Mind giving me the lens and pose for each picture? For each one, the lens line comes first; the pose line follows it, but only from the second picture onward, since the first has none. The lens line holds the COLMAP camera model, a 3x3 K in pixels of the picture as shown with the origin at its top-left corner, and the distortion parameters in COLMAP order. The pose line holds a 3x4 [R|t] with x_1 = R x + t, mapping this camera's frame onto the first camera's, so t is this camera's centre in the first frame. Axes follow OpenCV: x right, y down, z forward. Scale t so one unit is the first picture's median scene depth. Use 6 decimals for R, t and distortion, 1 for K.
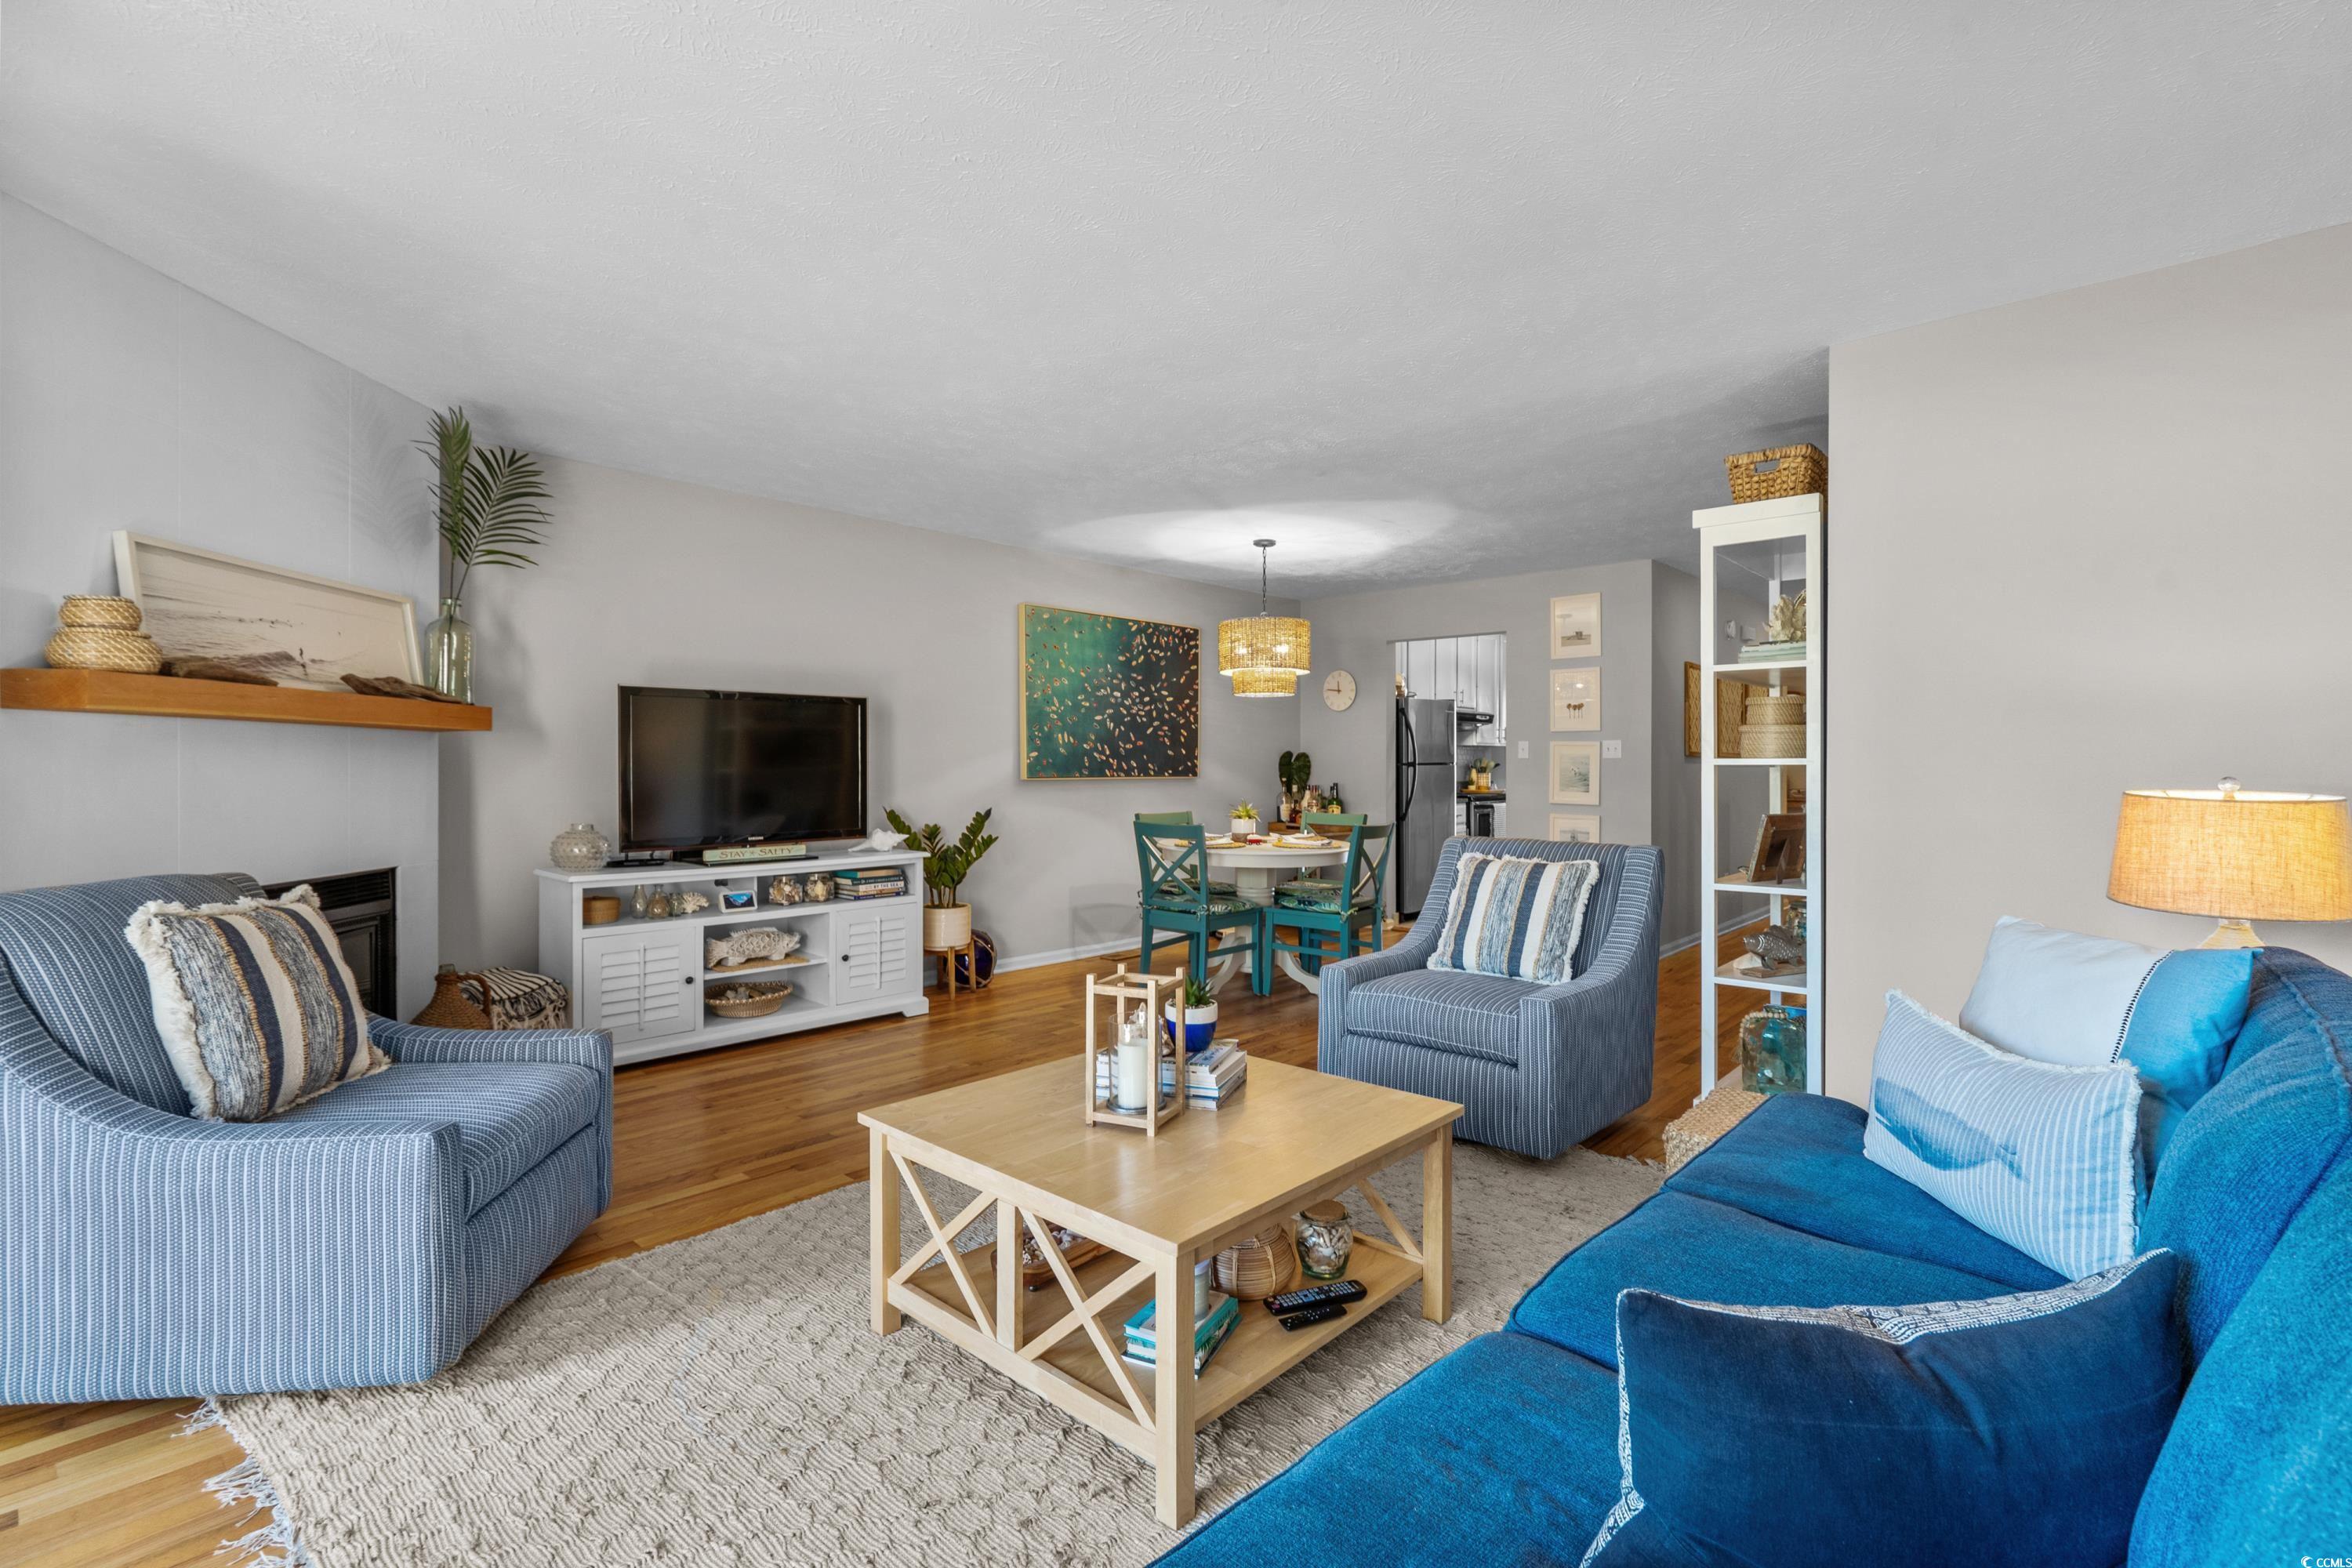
lens RADIAL K [[1081.5, 0, 1175.1], [0, 1081.5, 768.6], [0, 0, 1]] dist [-0.000436, 0.000360]
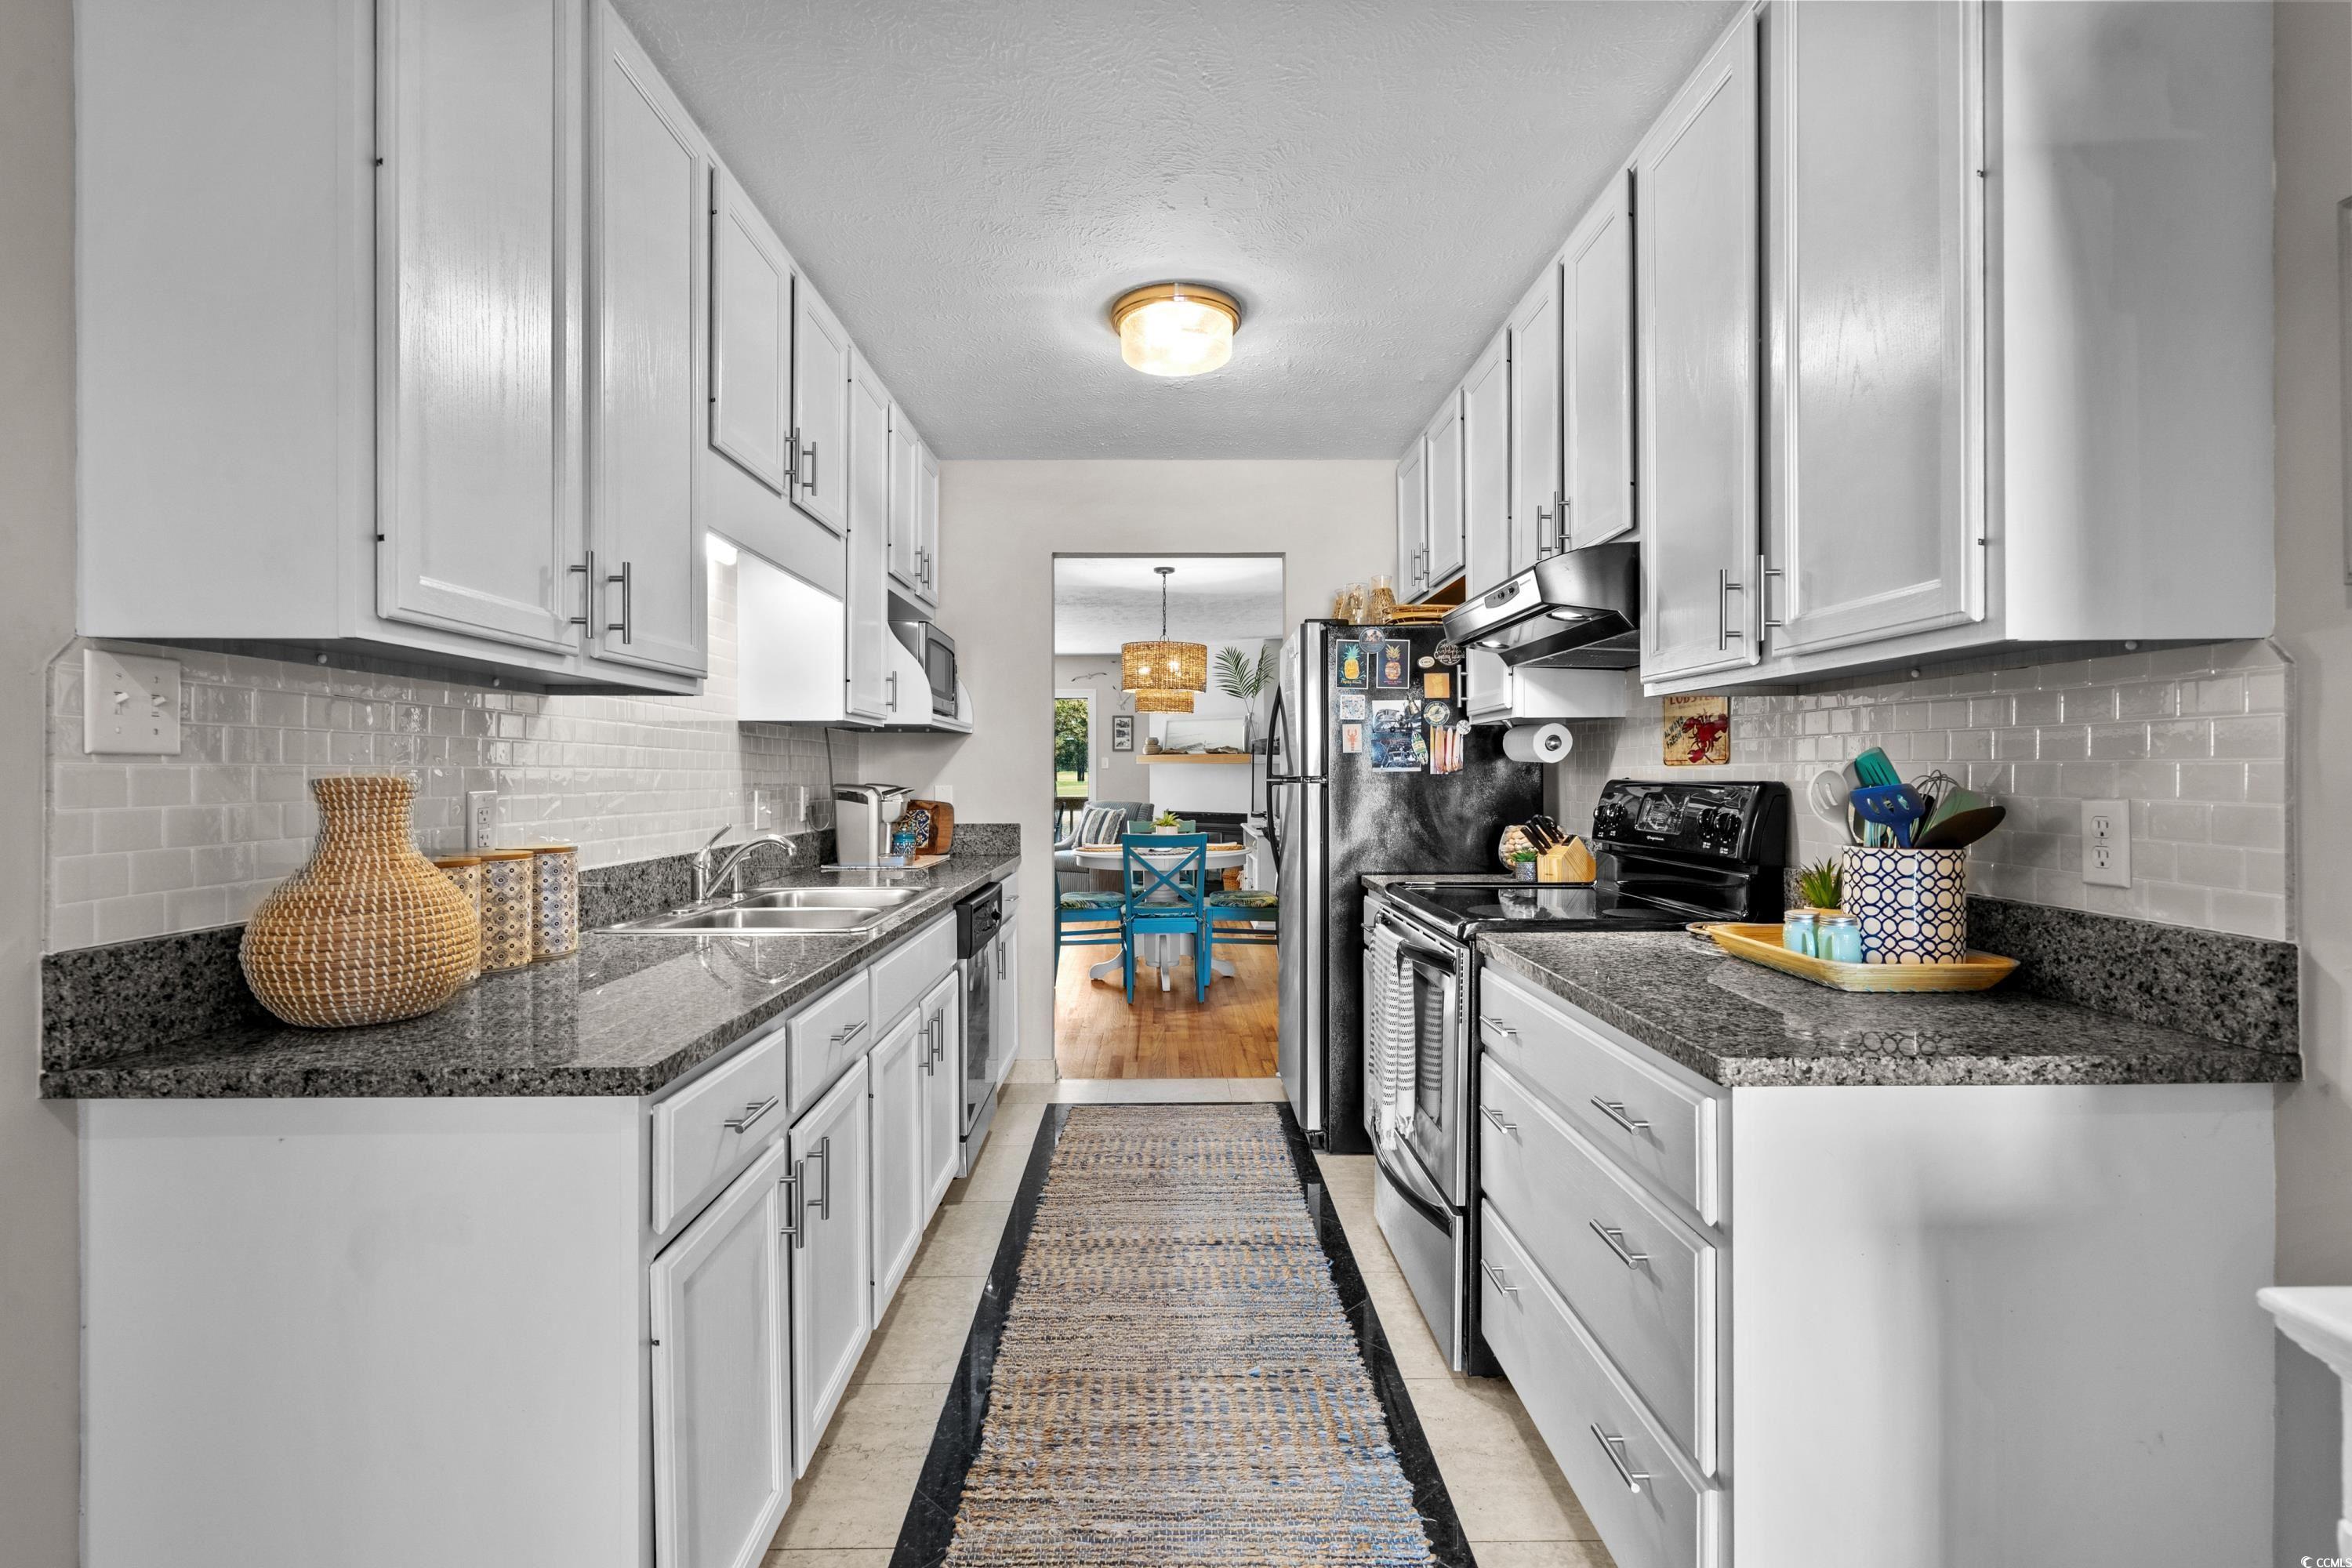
lens RADIAL K [[1094.0, 0, 1172.5], [0, 1094.0, 776.8], [0, 0, 1]] dist [0.000795, 0.000503]
pose [[-0.728034, 0.001210, -0.685540, 1.075398], [-0.001717, 0.999992, 0.003589, -0.010212], [0.685538, 0.003790, -0.728027, 2.350454]]
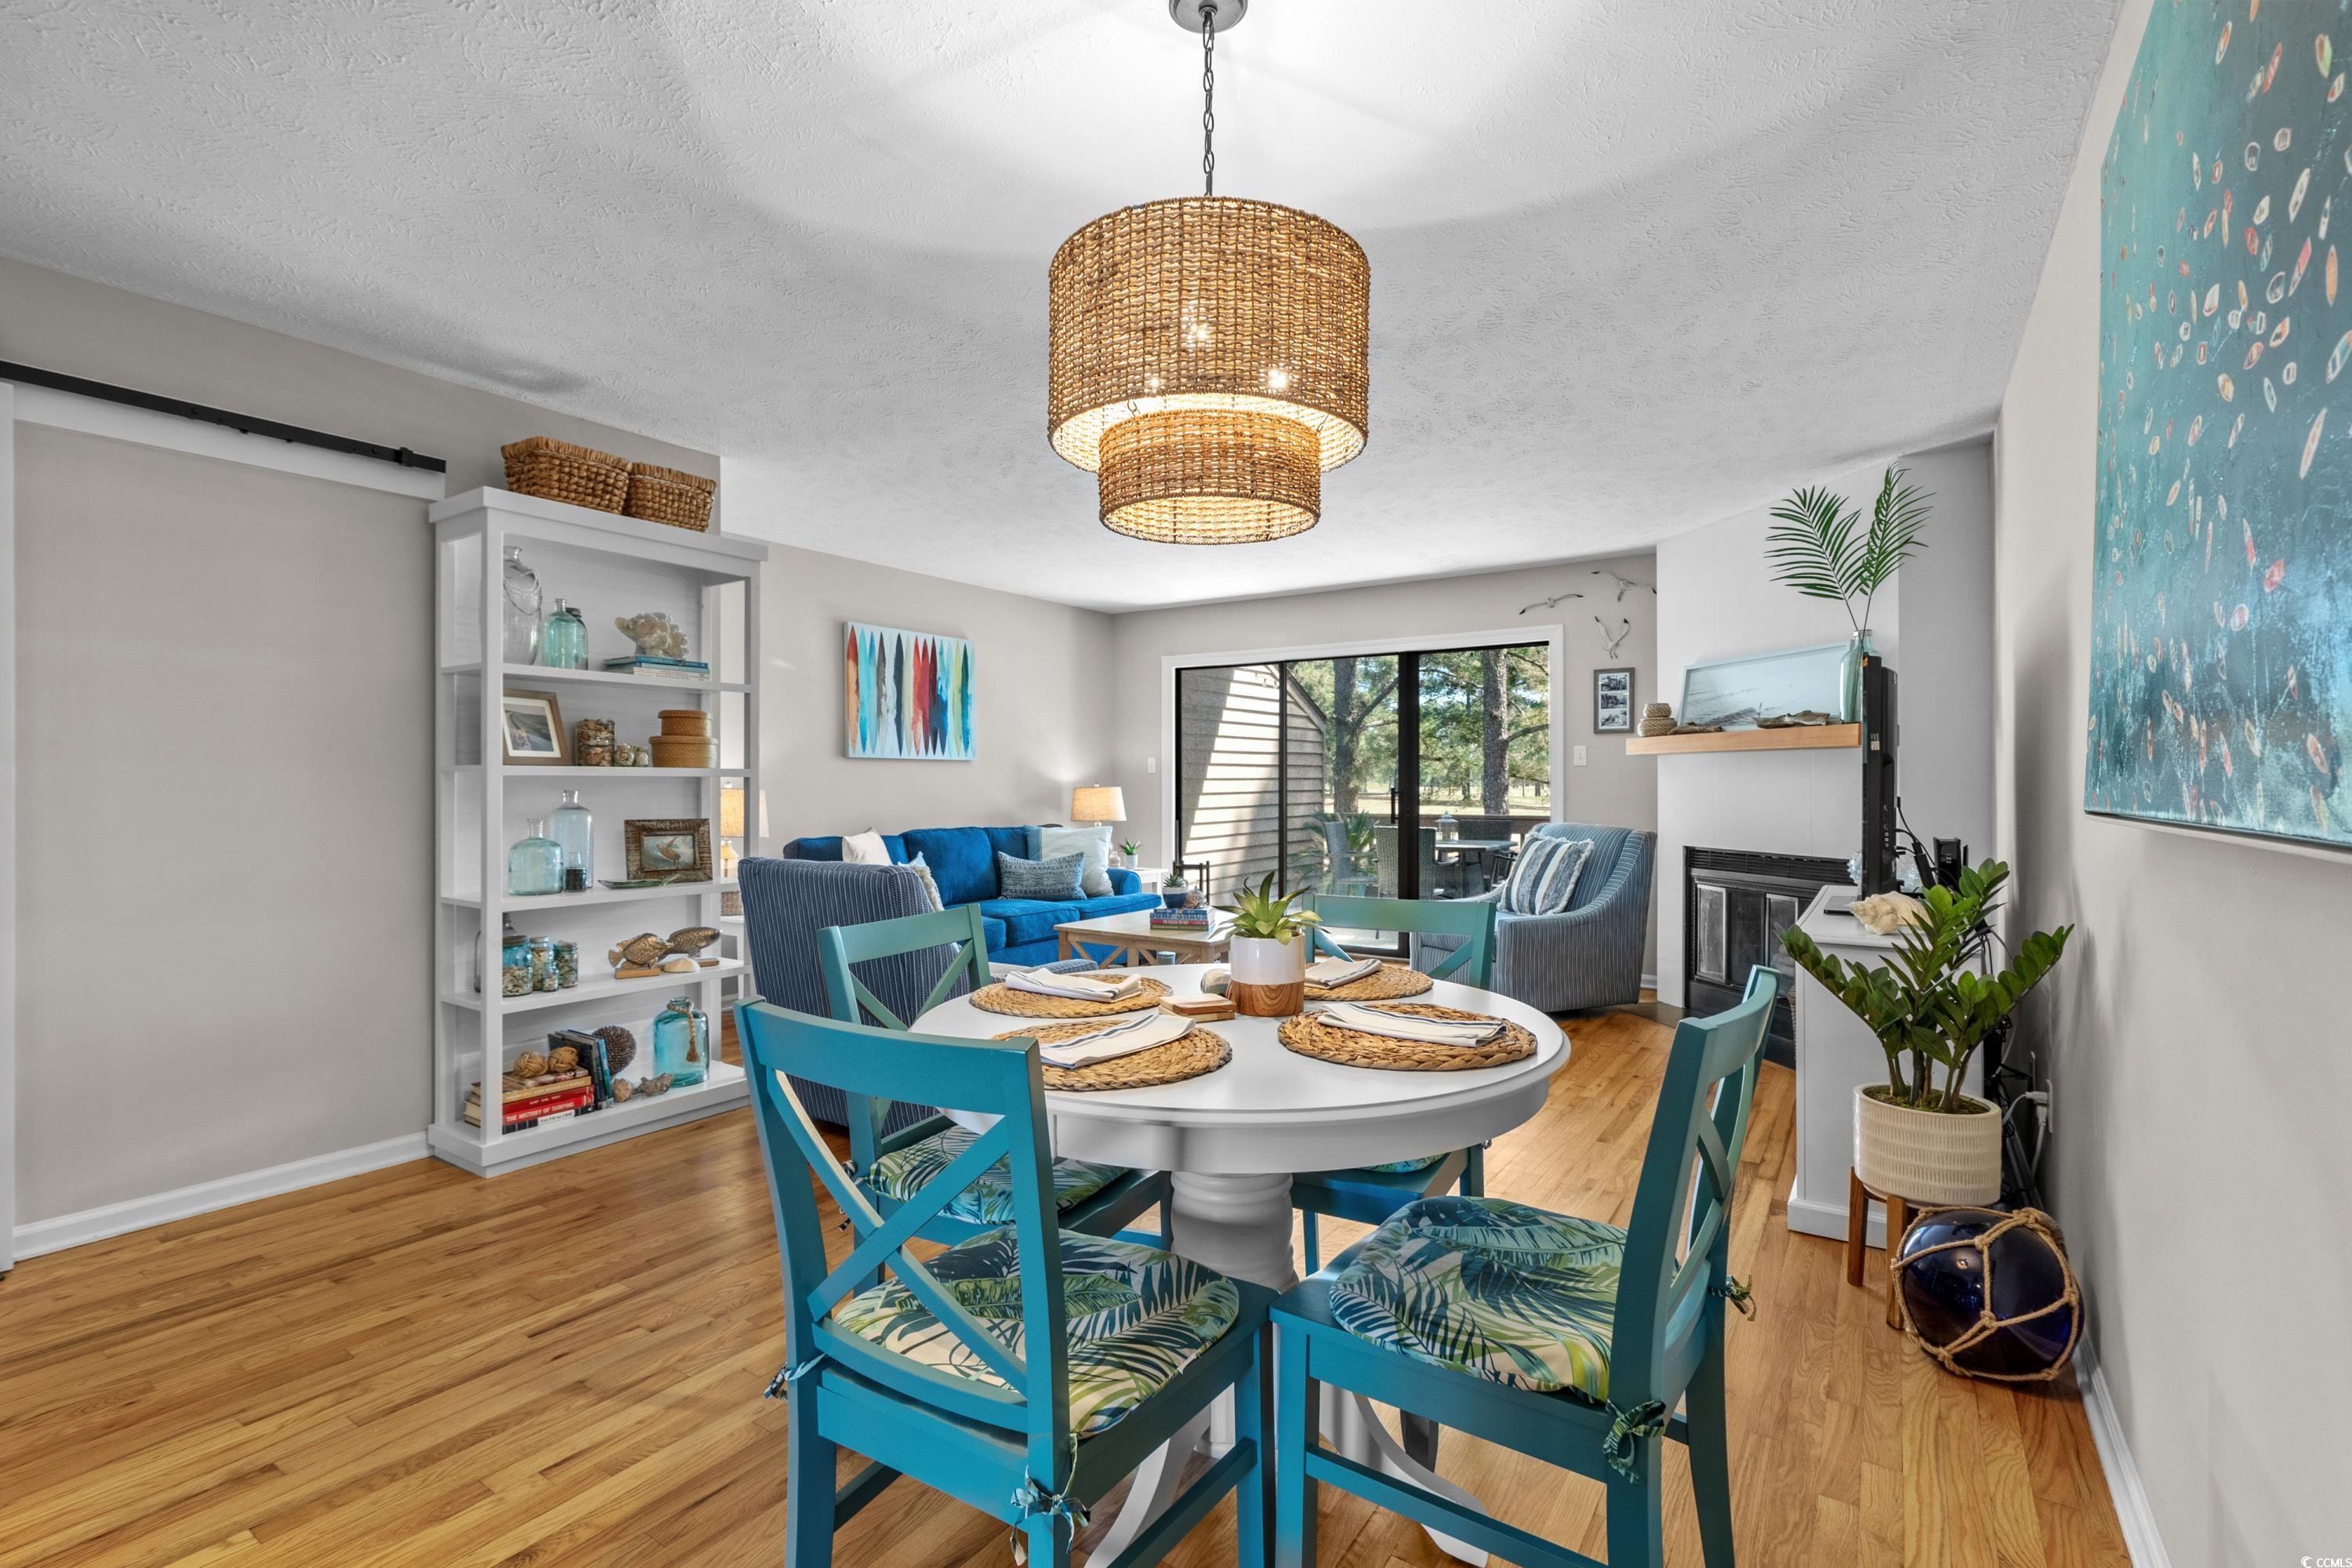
lens RADIAL K [[1051.0, 0, 1170.1], [0, 1051.0, 781.7], [0, 0, 1]] dist [-0.003083, -0.000113]
pose [[-0.990500, -0.001213, -0.137510, 0.170285], [-0.001354, 0.999999, 0.000929, 0.001207], [0.137508, 0.001106, -0.990500, 1.677698]]
